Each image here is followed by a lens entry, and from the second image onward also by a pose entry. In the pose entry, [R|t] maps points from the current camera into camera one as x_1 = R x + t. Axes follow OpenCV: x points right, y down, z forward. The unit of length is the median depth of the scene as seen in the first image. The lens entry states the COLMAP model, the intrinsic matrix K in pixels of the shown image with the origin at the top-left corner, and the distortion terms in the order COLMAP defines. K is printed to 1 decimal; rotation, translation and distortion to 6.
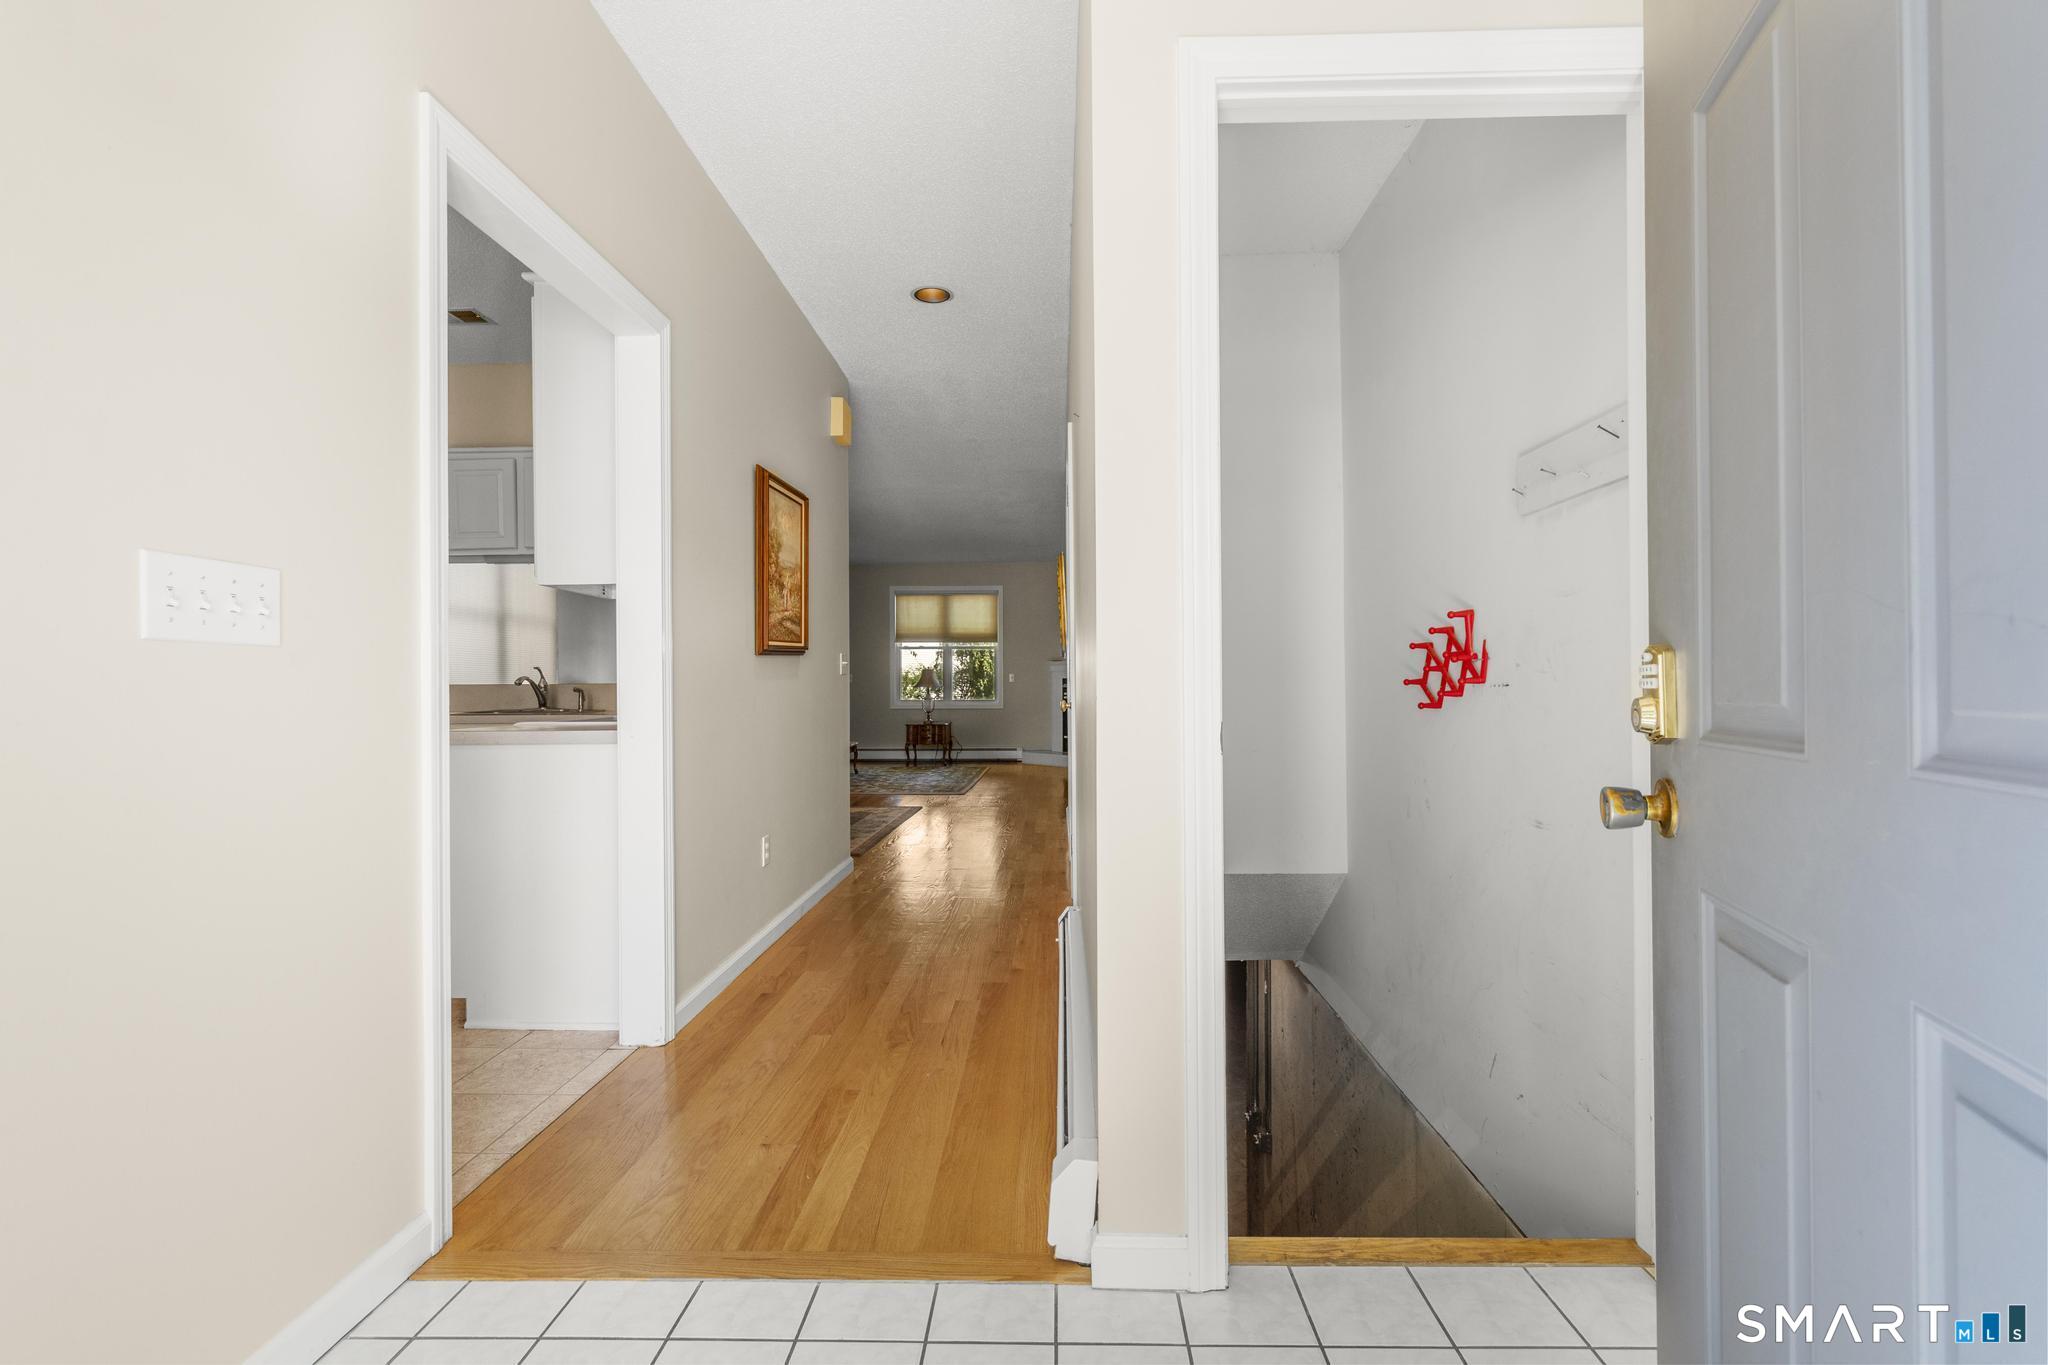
lens RADIAL K [[917.8, 0, 1035.9], [0, 917.8, 684.8], [0, 0, 1]] dist [-0.008036, 0.002578]
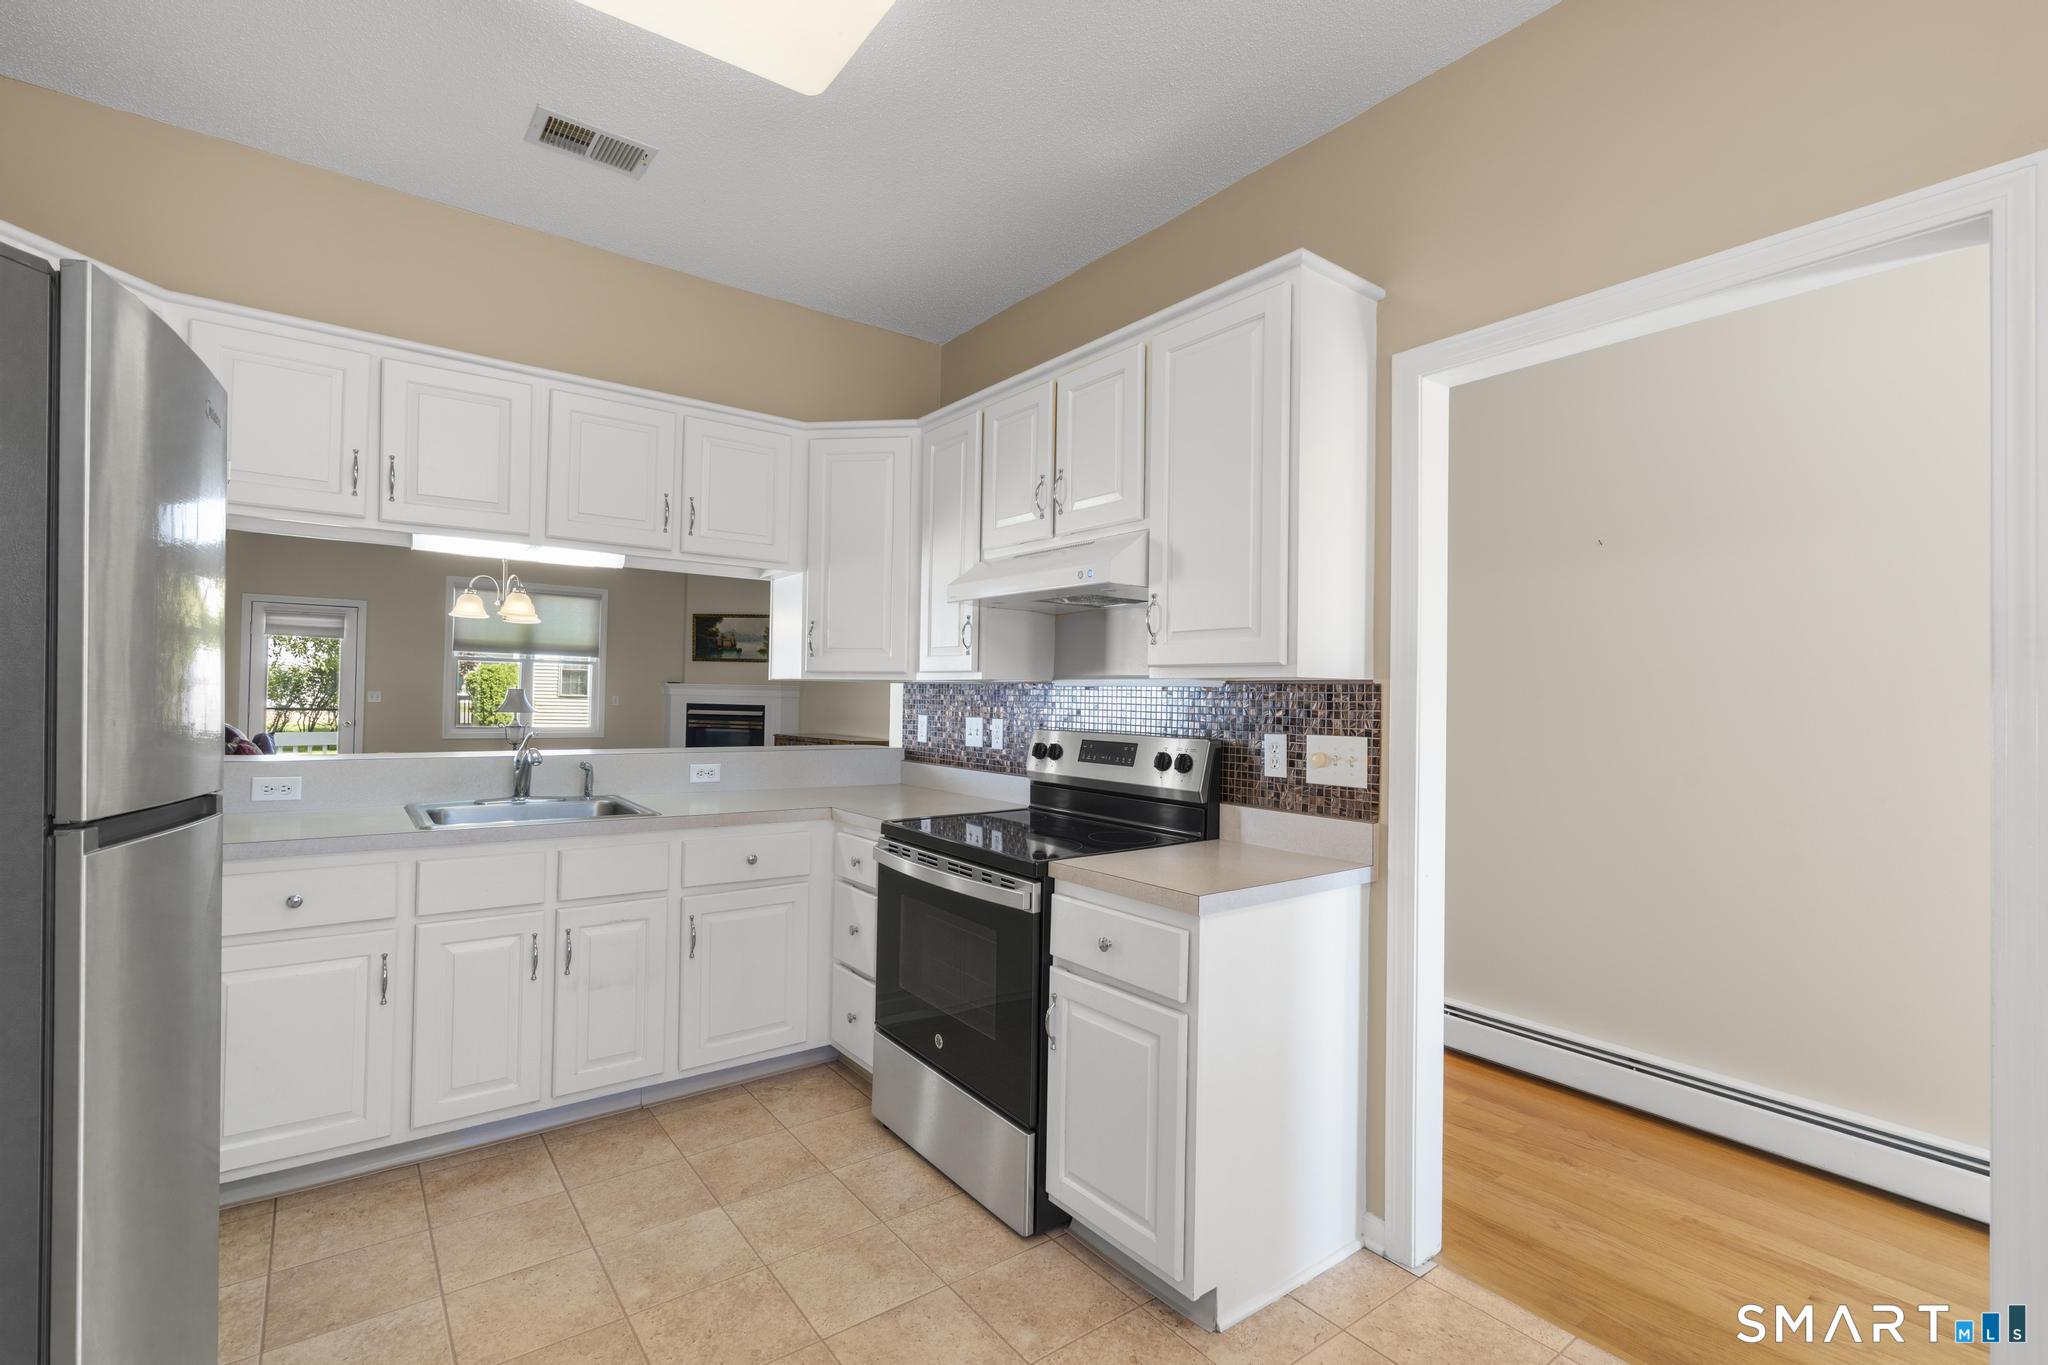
lens RADIAL K [[917.8, 0, 1020.6], [0, 917.8, 682.7], [0, 0, 1]] dist [-0.008036, 0.002578]
pose [[0.781668, 0.033675, 0.622785, -0.255857], [-0.026172, 0.999433, -0.021192, -0.016202], [-0.623146, 0.000266, 0.782106, 0.126555]]
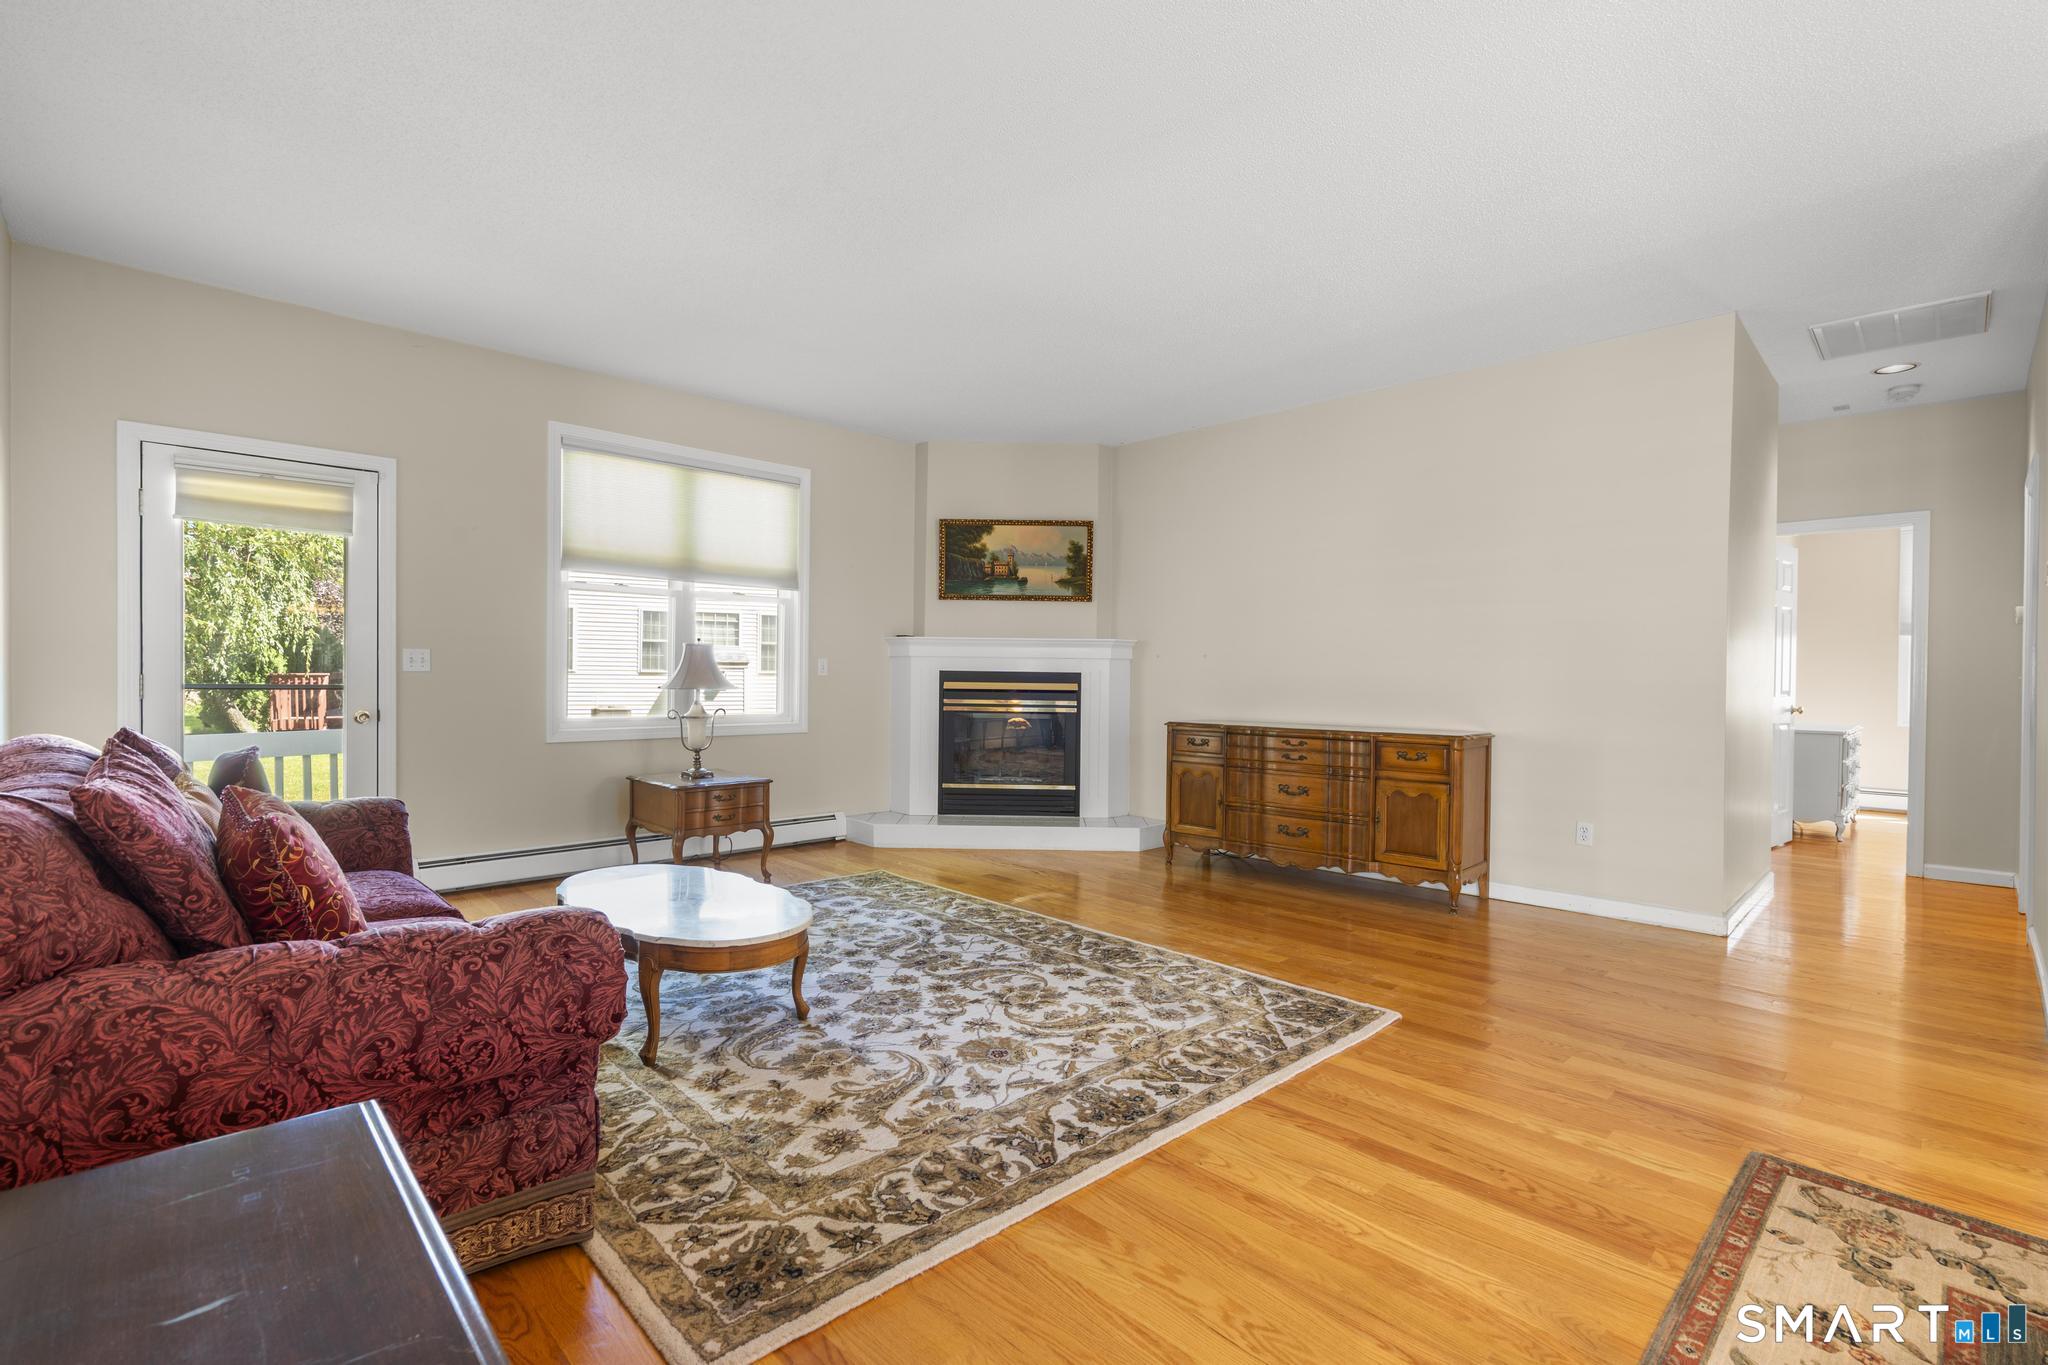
lens RADIAL K [[917.8, 0, 1027.3], [0, 917.8, 687.0], [0, 0, 1]] dist [-0.008036, 0.002578]
pose [[0.698106, 0.003257, 0.715987, -0.291932], [-0.016230, 0.999805, 0.011276, -0.004623], [-0.715811, -0.019493, 0.698022, 0.594236]]
